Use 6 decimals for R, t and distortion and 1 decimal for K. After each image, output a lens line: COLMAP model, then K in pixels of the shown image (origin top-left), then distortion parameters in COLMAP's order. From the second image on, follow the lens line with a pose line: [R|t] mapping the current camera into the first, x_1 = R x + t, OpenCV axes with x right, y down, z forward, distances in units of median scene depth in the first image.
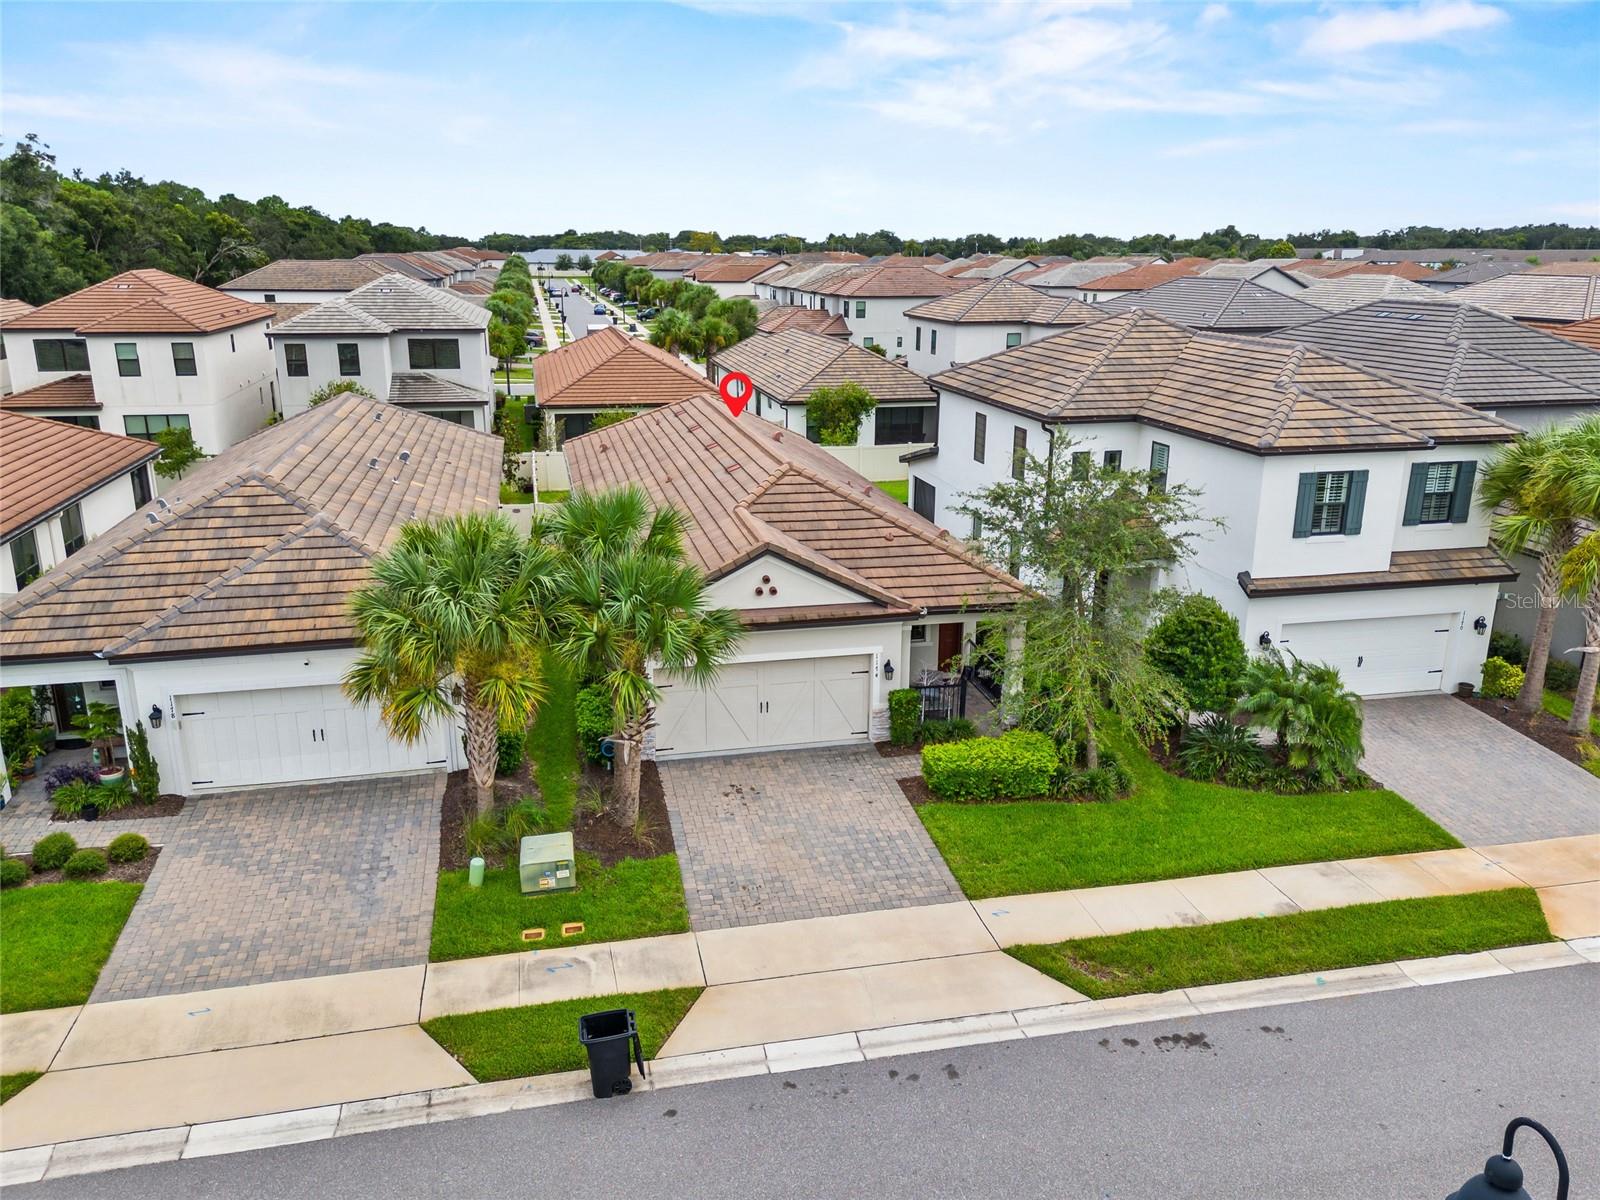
lens RADIAL K [[1204.6, 0, 800.0], [0, 1204.6, 600.0], [0, 0, 1]] dist [0.102374, -0.131866]
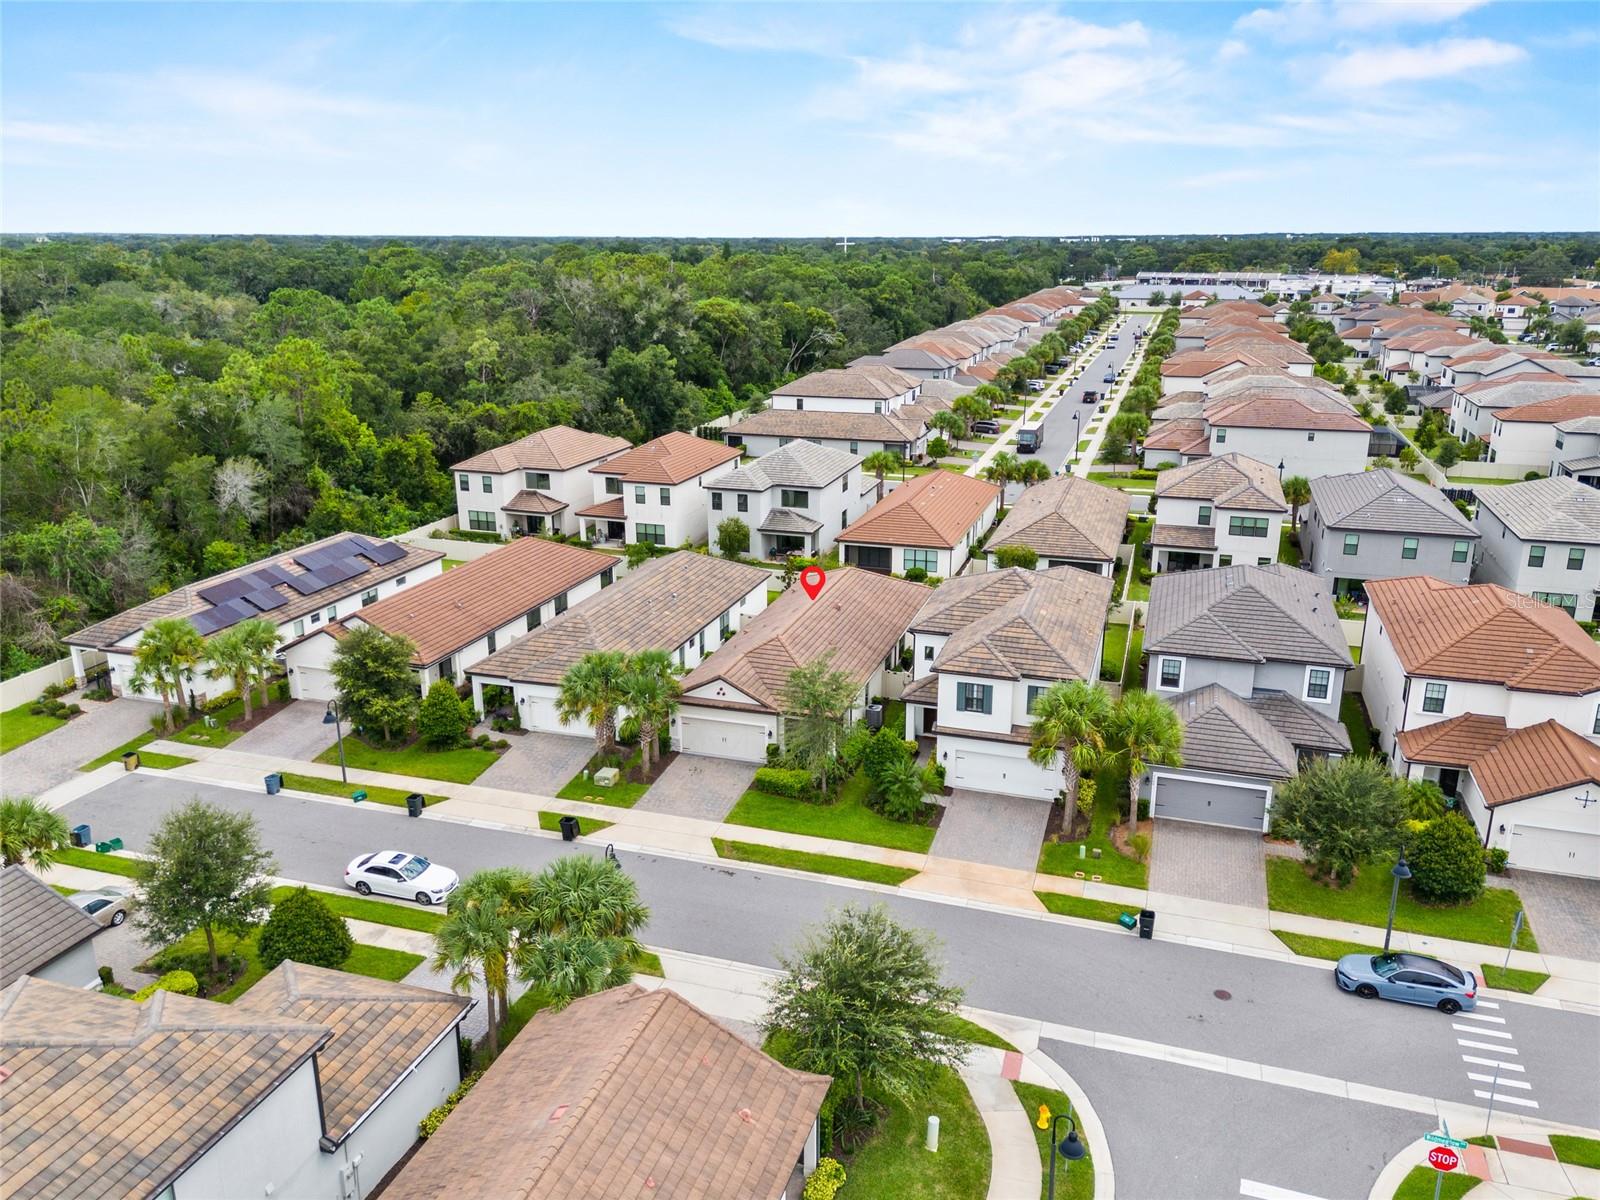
lens RADIAL K [[1204.6, 0, 800.0], [0, 1204.6, 600.0], [0, 0, 1]] dist [0.102374, -0.131866]
pose [[0.863946, 0.141131, -0.483403, 1.283341], [-0.136668, 0.989610, 0.044663, -0.330851], [0.484684, 0.027479, 0.874258, -1.099425]]
